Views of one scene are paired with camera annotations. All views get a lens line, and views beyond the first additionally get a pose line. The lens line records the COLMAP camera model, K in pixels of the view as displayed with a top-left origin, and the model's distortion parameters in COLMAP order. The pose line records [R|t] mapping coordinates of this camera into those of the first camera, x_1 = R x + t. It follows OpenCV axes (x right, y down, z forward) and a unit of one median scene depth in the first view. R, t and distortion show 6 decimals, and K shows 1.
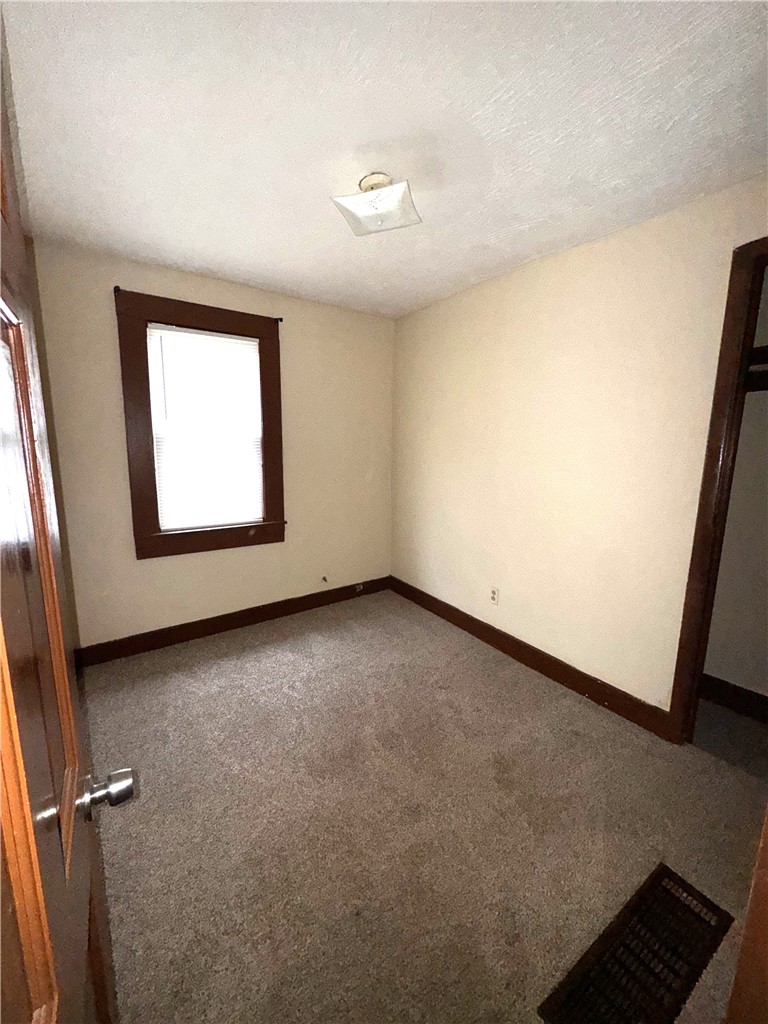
lens RADIAL K [[404.5, 0, 384.0], [0, 404.5, 512.0], [0, 0, 1]] dist [0.000828, 0.000063]
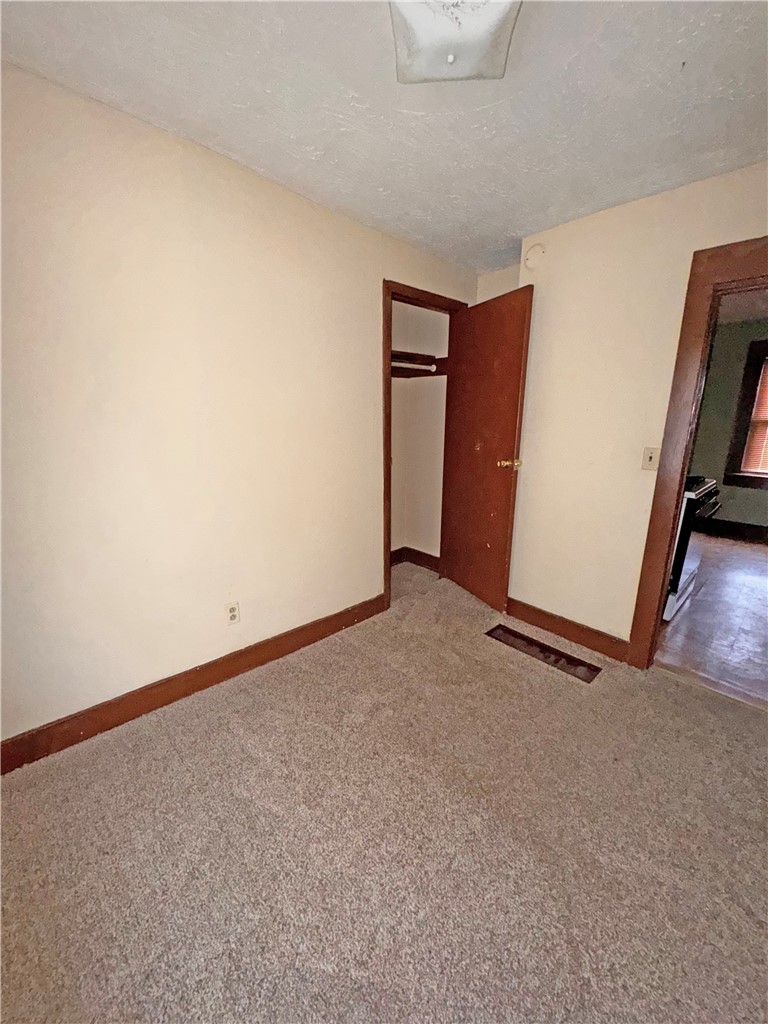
lens RADIAL K [[404.5, 0, 384.0], [0, 404.5, 512.0], [0, 0, 1]] dist [0.000828, 0.000063]
pose [[-0.165334, -0.247509, 0.954675, -0.483214], [0.153537, 0.949735, 0.272818, -0.147330], [-0.974213, 0.191685, -0.119022, 0.828065]]
